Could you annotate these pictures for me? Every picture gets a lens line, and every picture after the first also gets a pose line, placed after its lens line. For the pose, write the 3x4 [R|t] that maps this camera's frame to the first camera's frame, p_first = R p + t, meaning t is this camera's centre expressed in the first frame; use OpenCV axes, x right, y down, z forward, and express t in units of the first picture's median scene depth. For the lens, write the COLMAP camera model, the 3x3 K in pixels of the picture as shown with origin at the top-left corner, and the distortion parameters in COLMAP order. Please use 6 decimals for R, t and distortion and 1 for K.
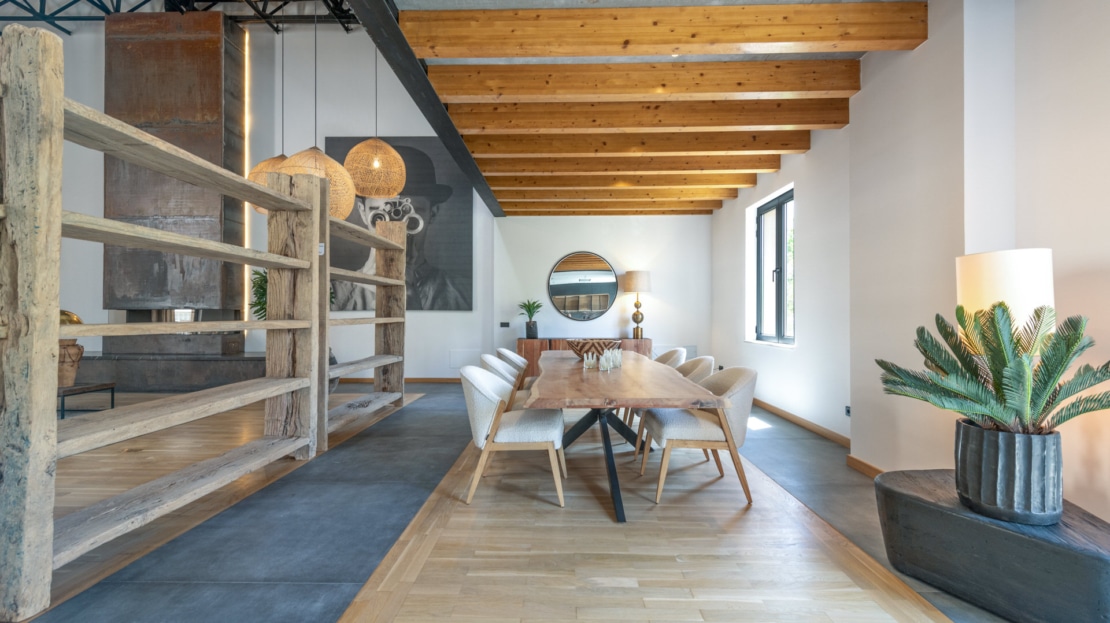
lens RADIAL K [[436.2, 0, 553.8], [0, 436.2, 316.6], [0, 0, 1]] dist [0.001049, 0.000089]
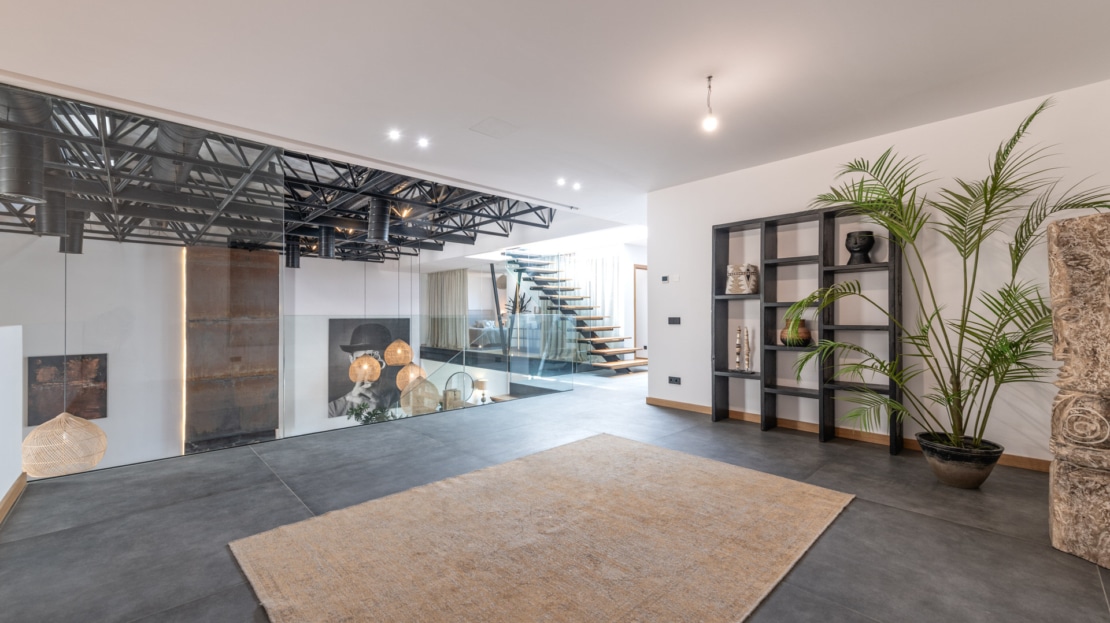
lens RADIAL K [[449.5, 0, 551.1], [0, 449.5, 314.2], [0, 0, 1]] dist [0.014228, -0.002064]
pose [[0.720296, -0.002826, 0.693661, -1.217162], [0.011640, 0.999900, -0.008014, -0.433526], [-0.693569, 0.013847, 0.720257, -1.002700]]
